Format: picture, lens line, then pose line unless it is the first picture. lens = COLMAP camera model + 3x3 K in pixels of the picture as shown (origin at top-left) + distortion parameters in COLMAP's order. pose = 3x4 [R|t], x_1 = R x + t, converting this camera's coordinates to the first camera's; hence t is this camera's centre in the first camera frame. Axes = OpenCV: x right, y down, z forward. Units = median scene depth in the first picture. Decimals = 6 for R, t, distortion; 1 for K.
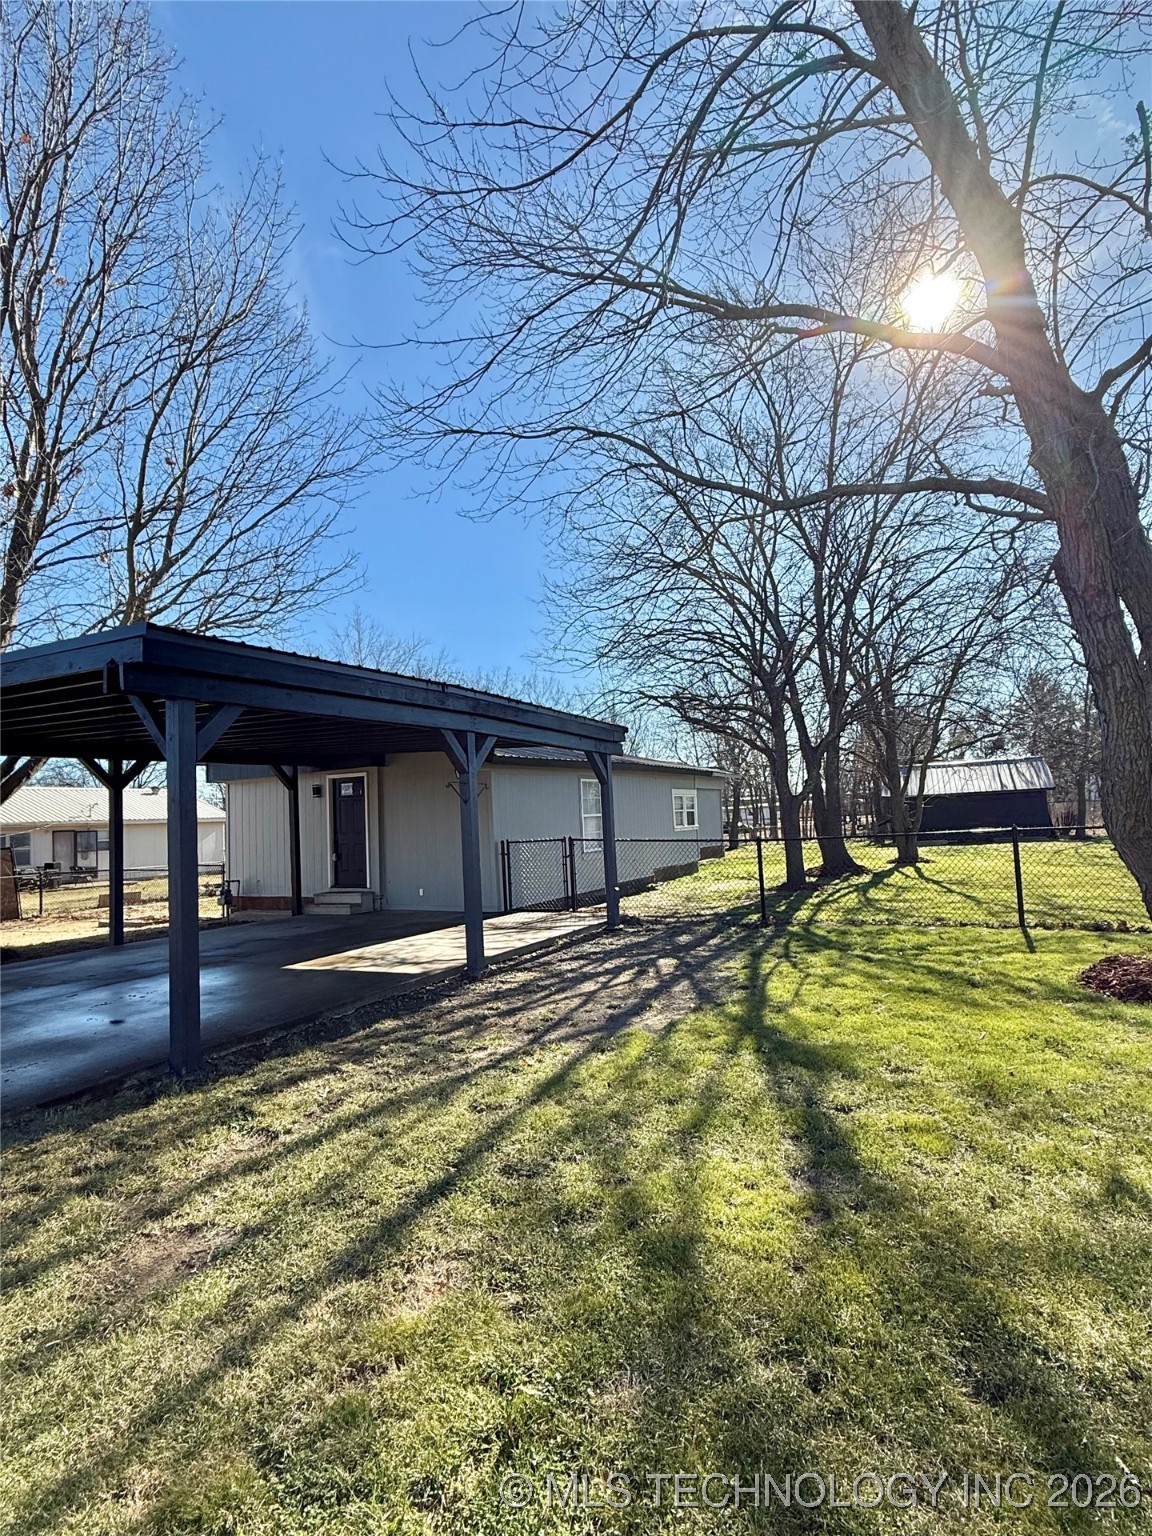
lens RADIAL K [[788.7, 0, 576.5], [0, 788.7, 765.9], [0, 0, 1]] dist [-0.004607, -0.000366]
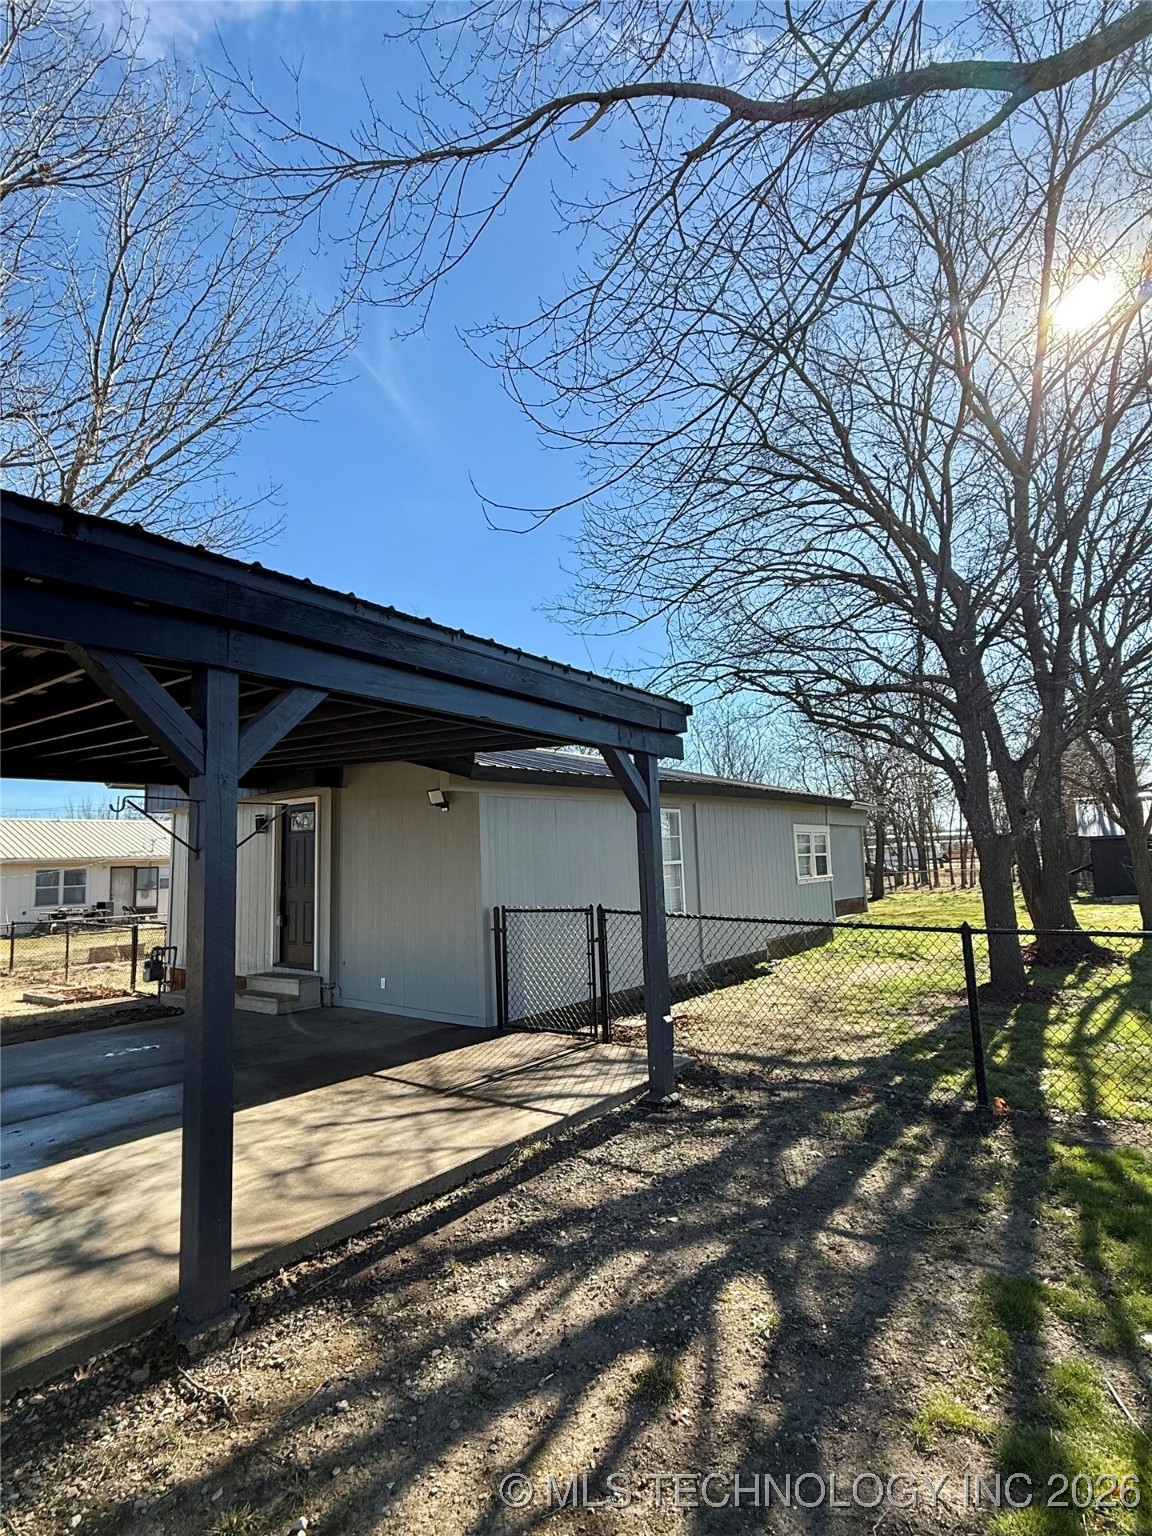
lens RADIAL K [[788.7, 0, 576.2], [0, 788.7, 768.8], [0, 0, 1]] dist [-0.004607, -0.000366]
pose [[0.987241, -0.007112, -0.159076, 0.058331], [0.000534, 0.999144, -0.041362, 0.012695], [0.159234, 0.040749, 0.986400, 0.376744]]
